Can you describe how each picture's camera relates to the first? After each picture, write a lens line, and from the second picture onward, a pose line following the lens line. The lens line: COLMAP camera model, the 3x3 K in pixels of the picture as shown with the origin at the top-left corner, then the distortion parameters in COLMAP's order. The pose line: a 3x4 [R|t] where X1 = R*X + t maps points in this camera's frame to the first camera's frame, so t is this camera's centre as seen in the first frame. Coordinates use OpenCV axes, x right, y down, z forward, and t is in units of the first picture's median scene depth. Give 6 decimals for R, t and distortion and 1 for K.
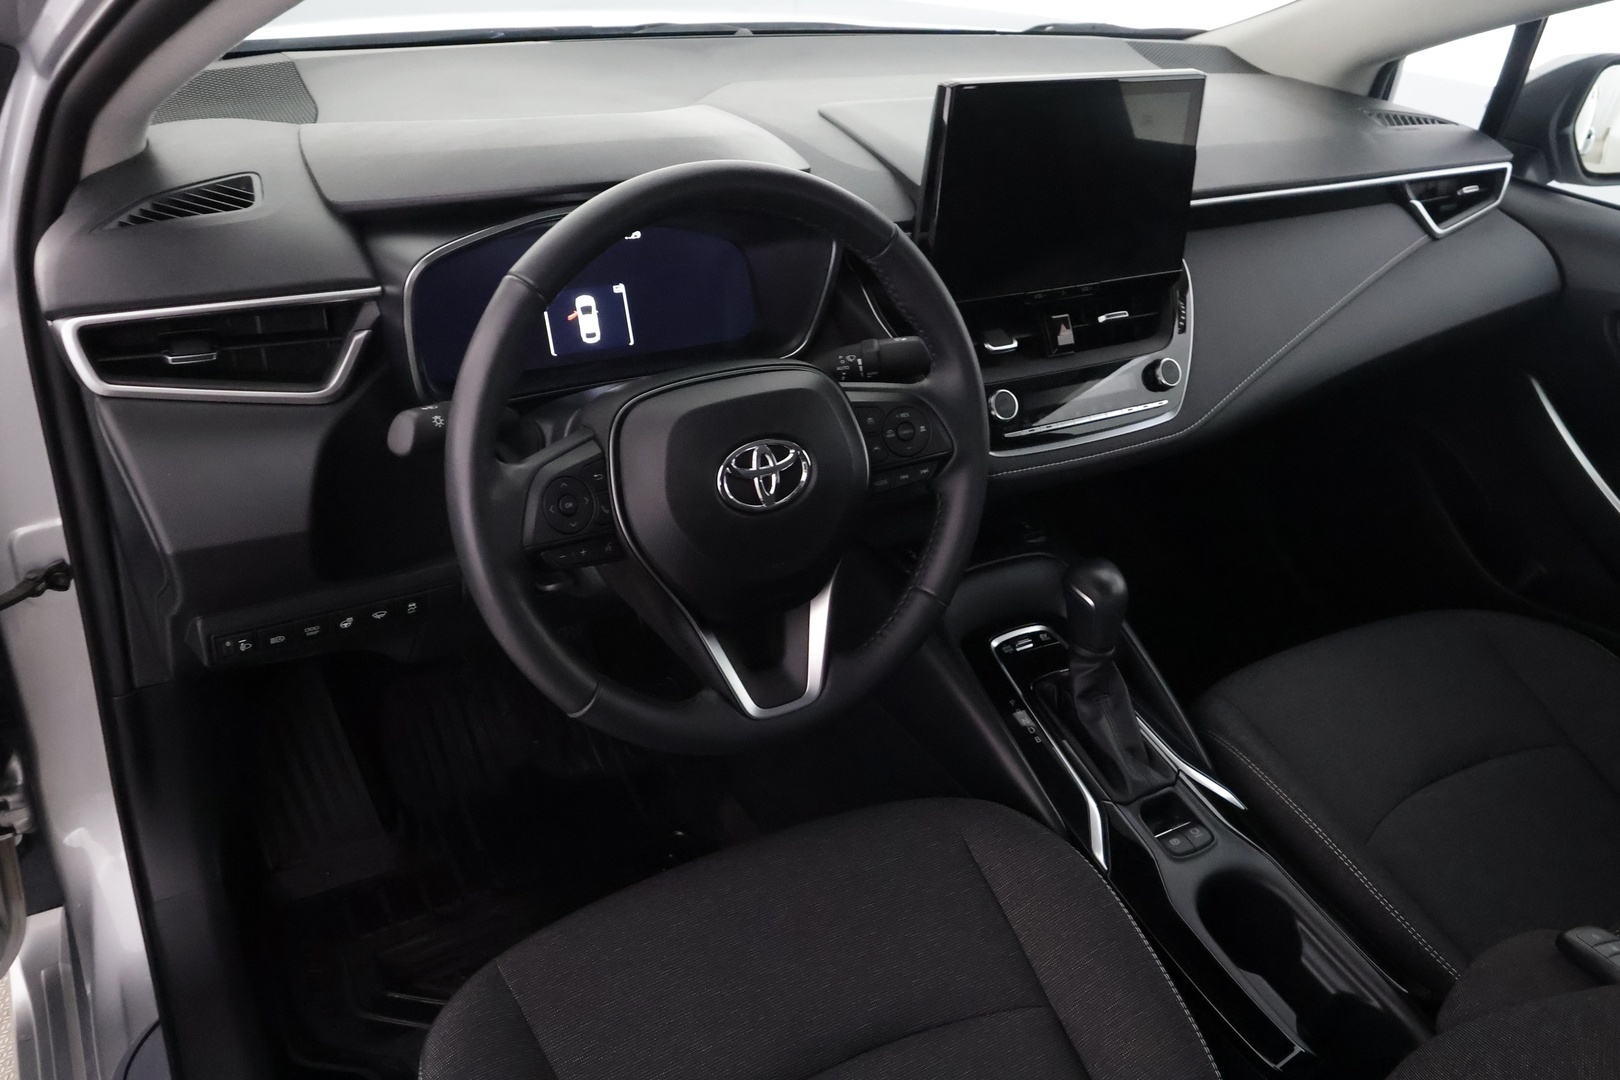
lens RADIAL K [[1290.9, 0, 810.0], [0, 1290.9, 540.0], [0, 0, 1]] dist [0.004478, 0.001592]
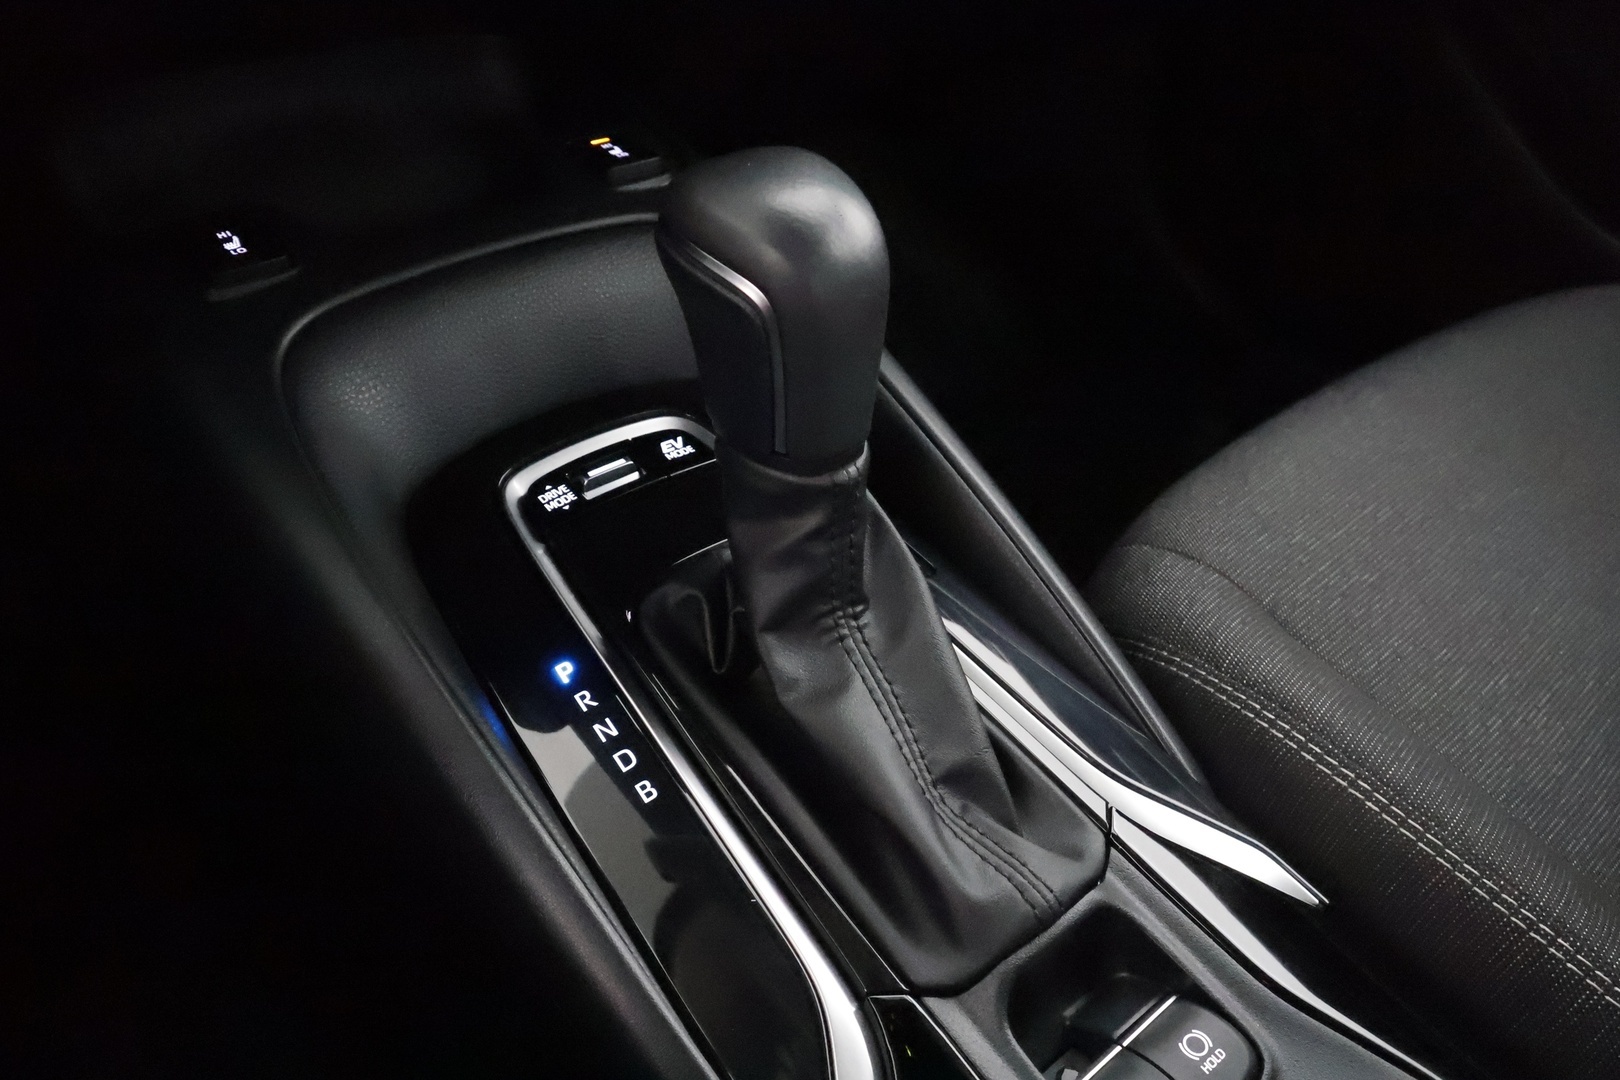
lens RADIAL K [[1290.9, 0, 810.0], [0, 1290.9, 540.0], [0, 0, 1]] dist [0.004478, 0.001592]
pose [[0.983080, -0.136038, 0.122664, 0.184618], [0.119531, 0.983861, 0.133155, 0.062722], [-0.138799, -0.116240, 0.983475, 0.709269]]
